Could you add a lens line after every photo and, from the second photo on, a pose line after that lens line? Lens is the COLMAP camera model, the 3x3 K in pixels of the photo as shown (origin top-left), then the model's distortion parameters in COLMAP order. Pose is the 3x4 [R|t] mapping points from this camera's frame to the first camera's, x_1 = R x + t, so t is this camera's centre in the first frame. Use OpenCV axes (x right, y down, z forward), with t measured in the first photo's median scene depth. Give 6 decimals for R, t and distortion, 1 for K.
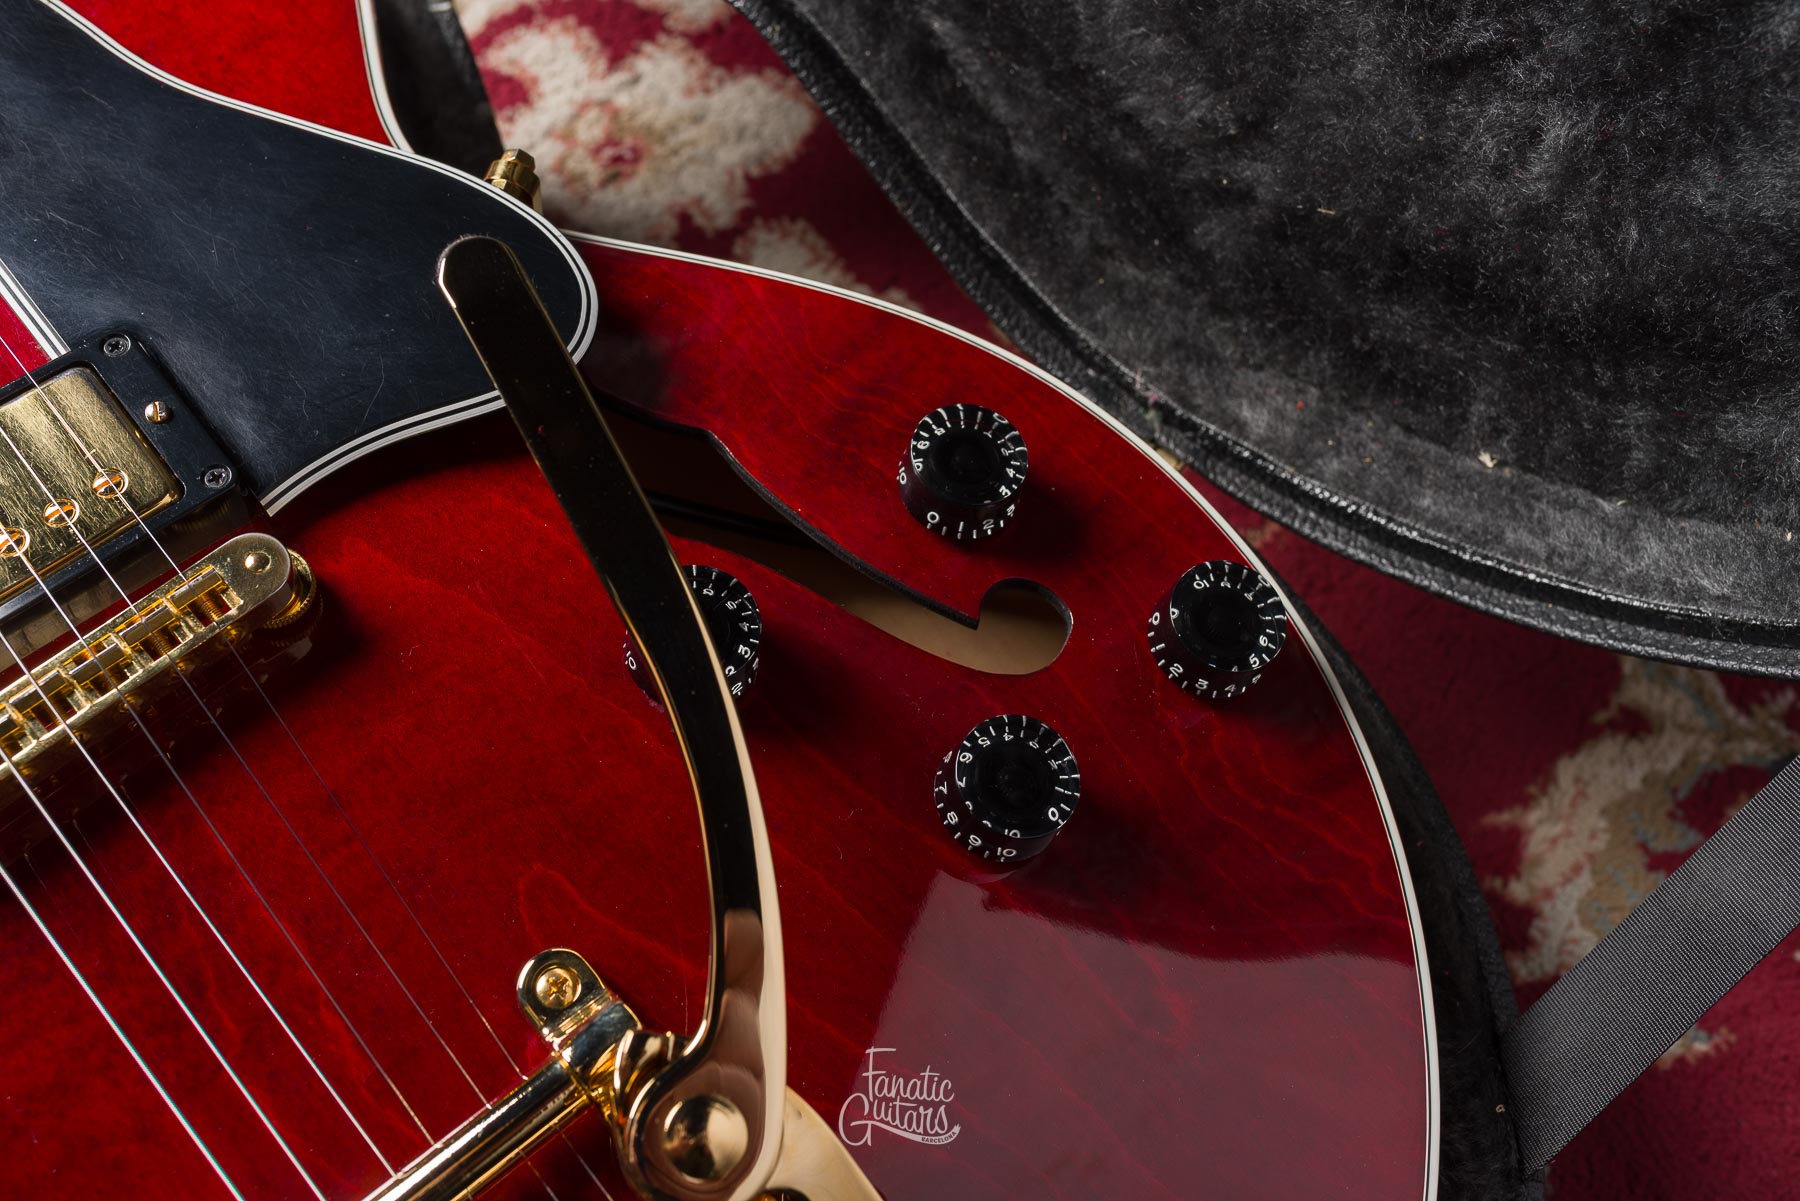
lens RADIAL K [[1750.6, 0, 899.9], [0, 1750.6, 594.4], [0, 0, 1]] dist [0.011678, -0.005697]
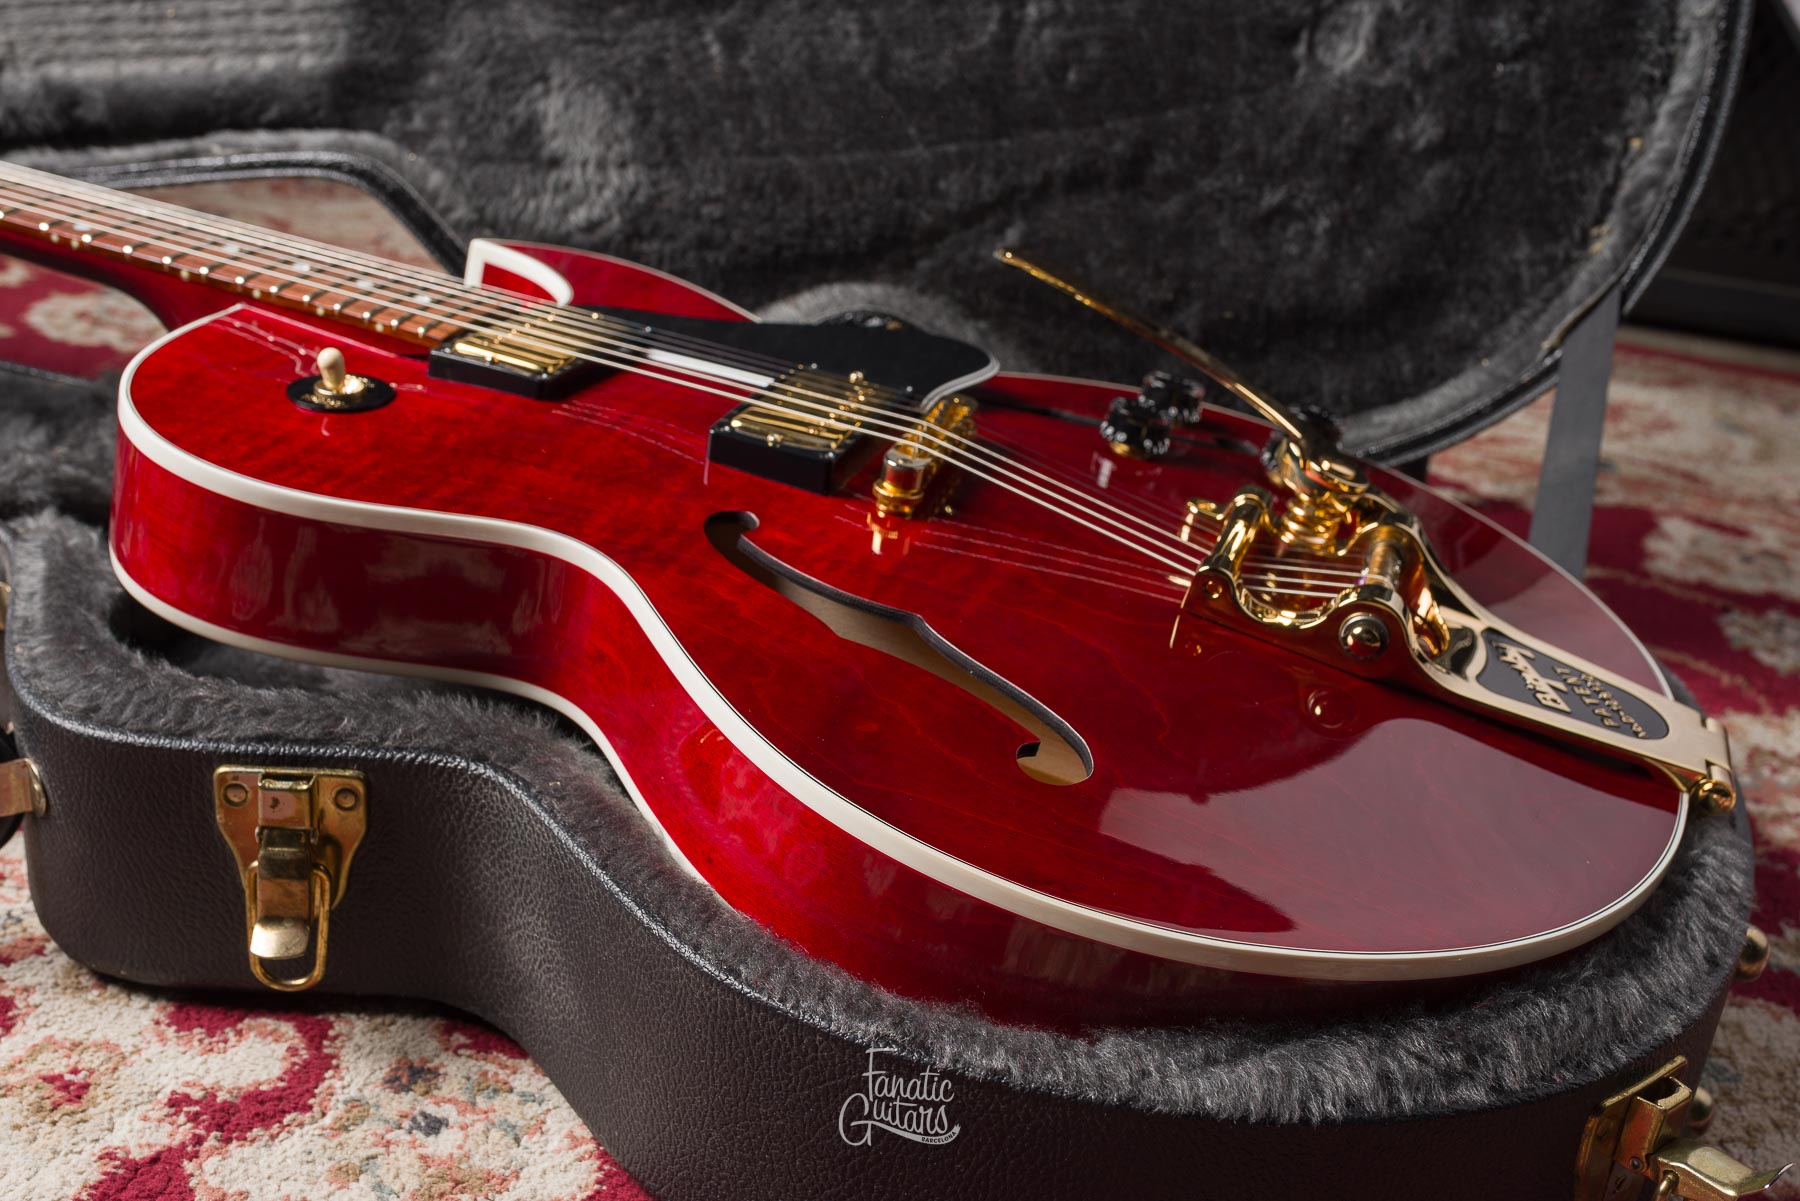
lens RADIAL K [[1956.2, 0, 903.7], [0, 1956.2, 600.1], [0, 0, 1]] dist [-0.003861, -0.021060]
pose [[0.851134, -0.174051, 0.495255, -1.170921], [0.434090, 0.763870, -0.477565, 0.888159], [-0.295190, 0.621457, 0.725709, -0.323793]]
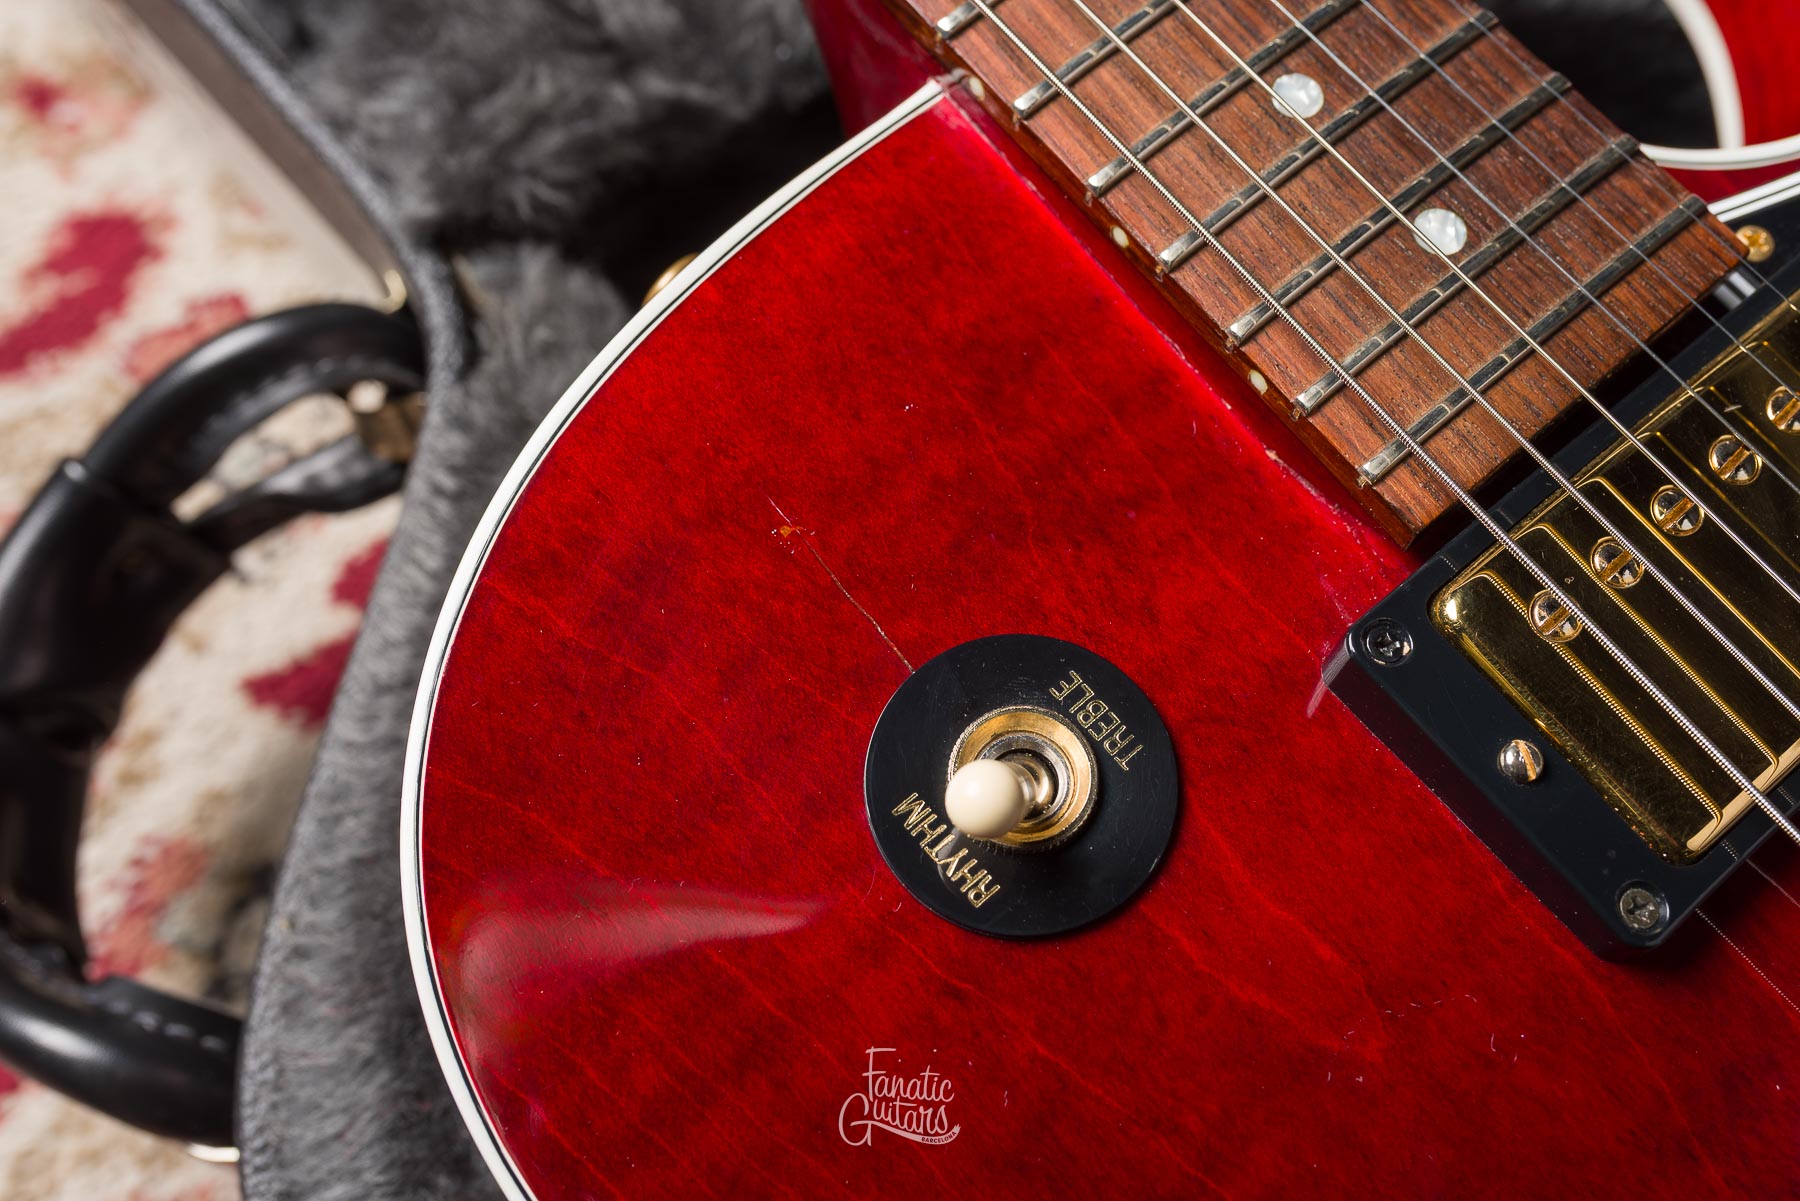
lens RADIAL K [[1816.0, 0, 900.0], [0, 1816.0, 600.5], [0, 0, 1]] dist [0.002196, 0.018029]
pose [[0.999299, -0.011536, -0.035626, -0.777462], [0.014570, 0.996179, 0.086112, -0.239146], [0.034496, -0.086570, 0.995648, 0.348001]]
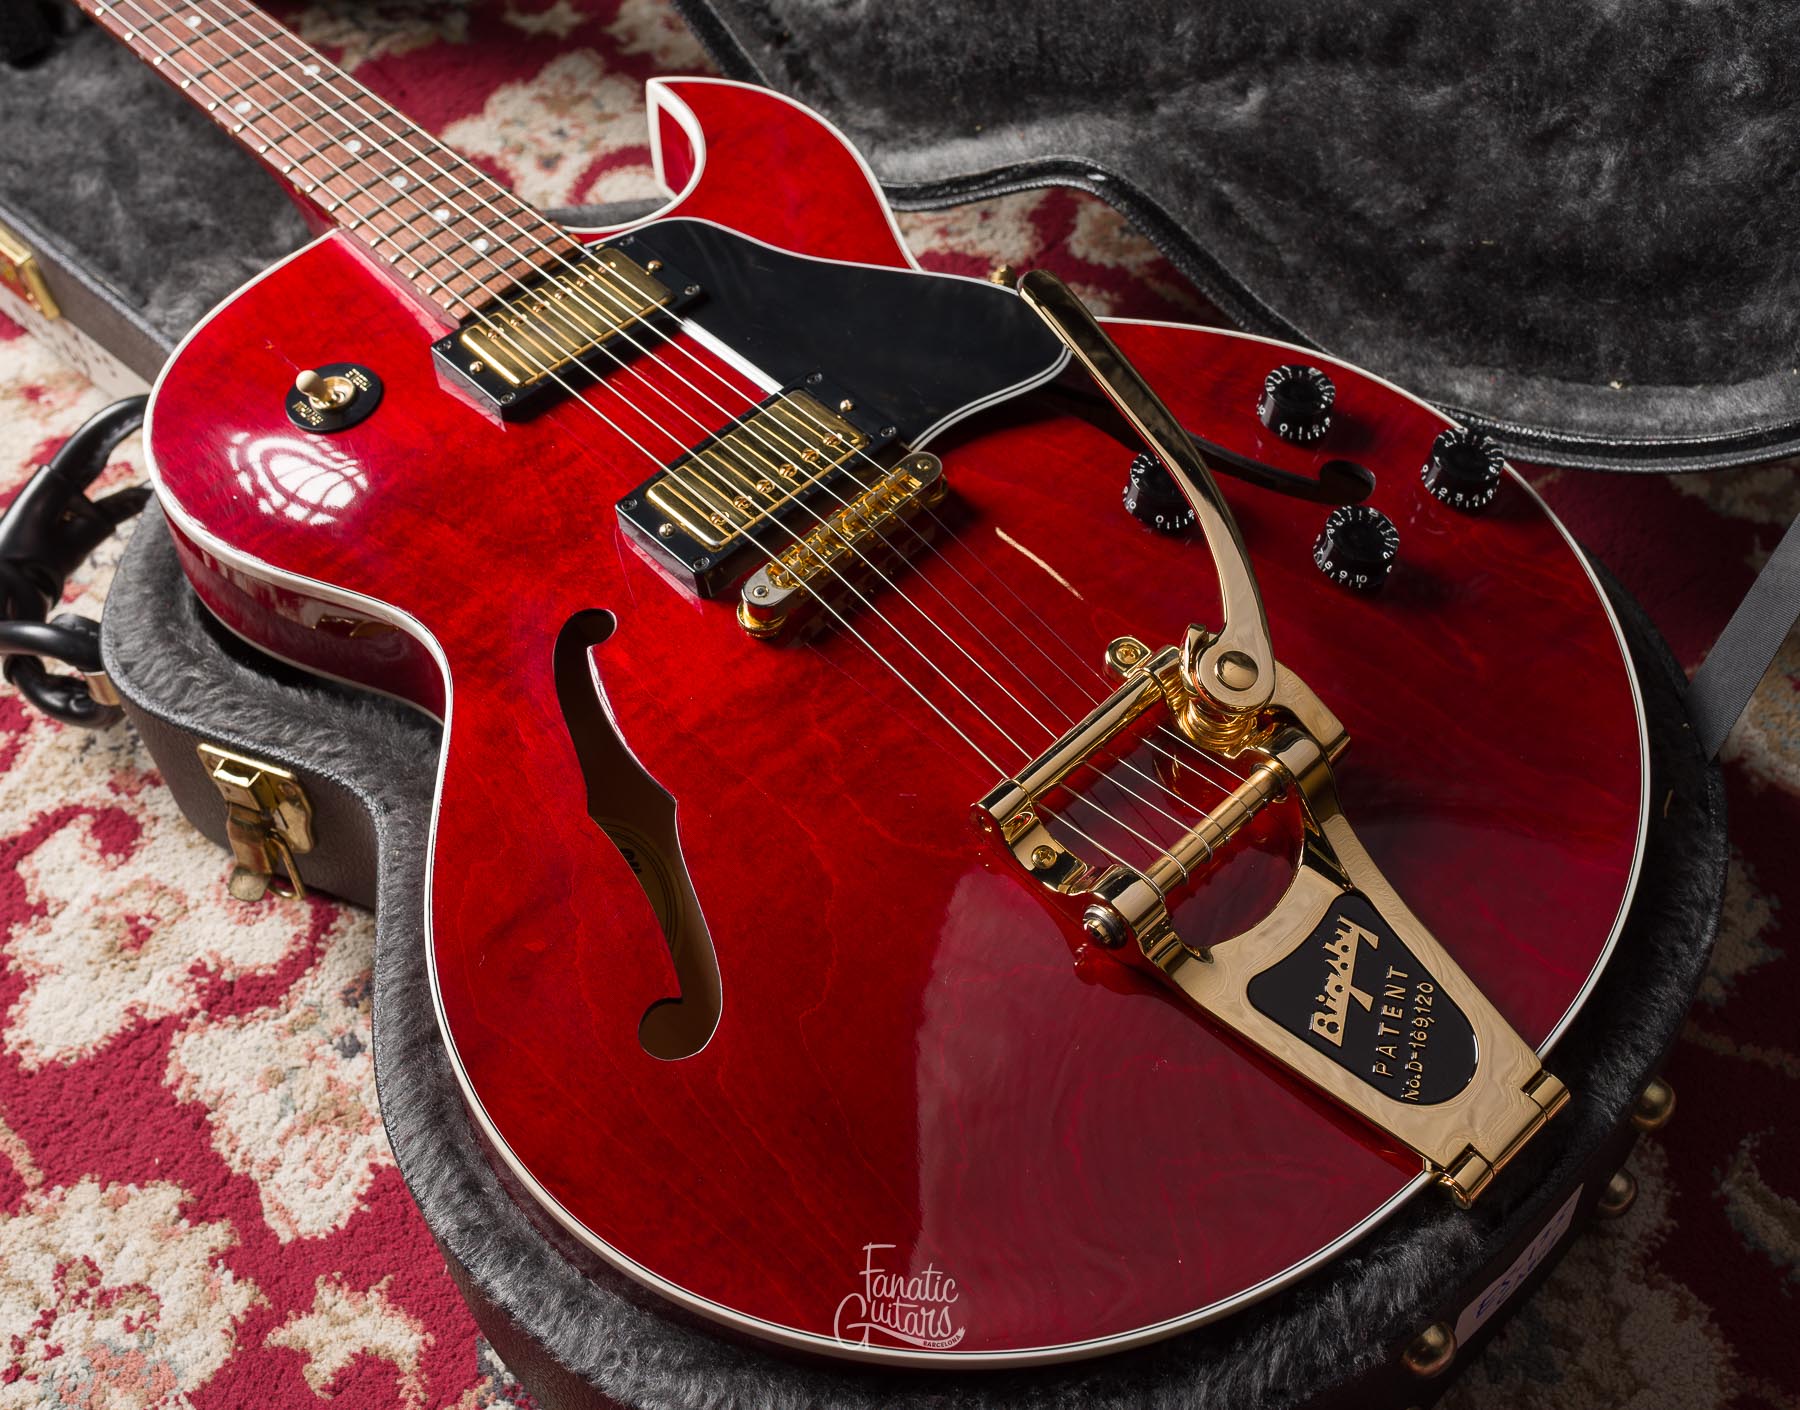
lens RADIAL K [[2093.4, 0, 907.8], [0, 2093.4, 677.9], [0, 0, 1]] dist [-0.001623, 0.009371]
pose [[0.991812, -0.118820, -0.046814, -0.234929], [0.105979, 0.970300, -0.217455, 0.505172], [0.071262, 0.210713, 0.974947, -0.807263]]
